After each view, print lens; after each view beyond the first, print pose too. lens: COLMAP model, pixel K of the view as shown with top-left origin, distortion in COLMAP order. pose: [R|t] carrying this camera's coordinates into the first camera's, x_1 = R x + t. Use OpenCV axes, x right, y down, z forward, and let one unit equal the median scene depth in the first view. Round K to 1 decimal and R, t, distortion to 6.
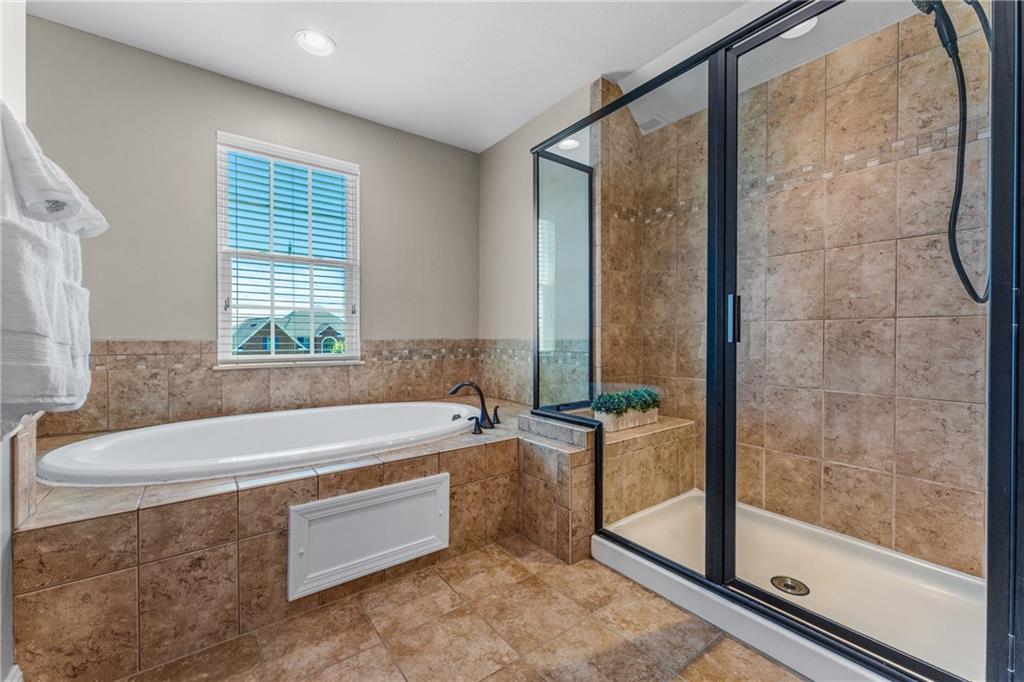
lens RADIAL K [[408.2, 0, 512.1], [0, 408.2, 339.7], [0, 0, 1]] dist [-0.000500, 0.000505]
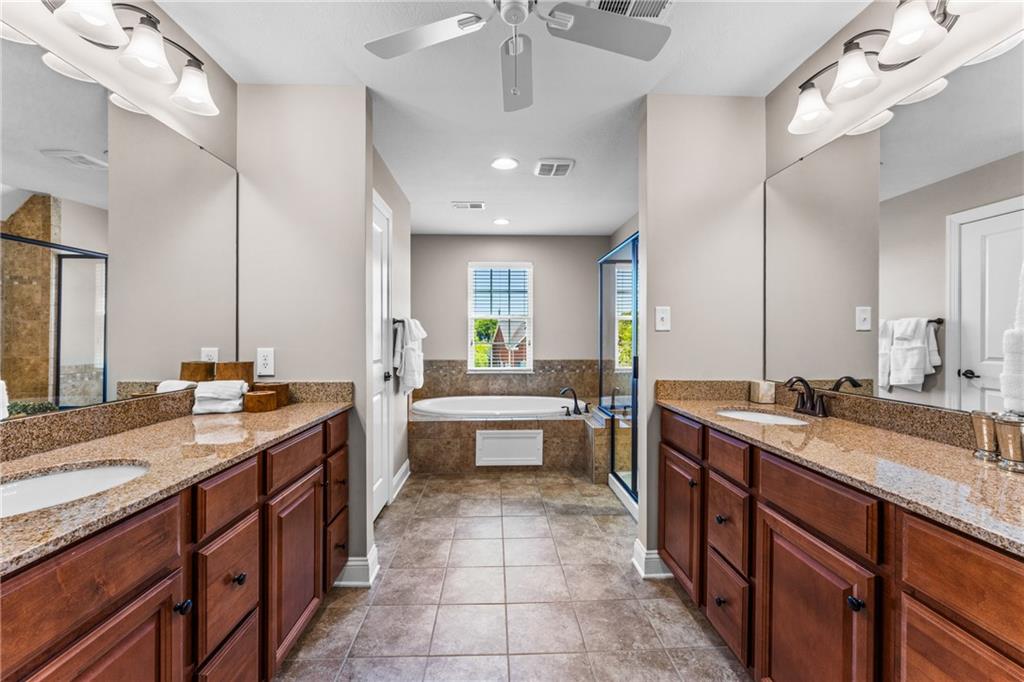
lens RADIAL K [[408.2, 0, 510.4], [0, 408.2, 338.8], [0, 0, 1]] dist [-0.000500, 0.000505]
pose [[0.818884, 0.002053, -0.573955, 0.930676], [-0.001310, 0.999998, 0.001708, -0.155443], [0.573957, -0.000646, 0.818885, -0.841312]]
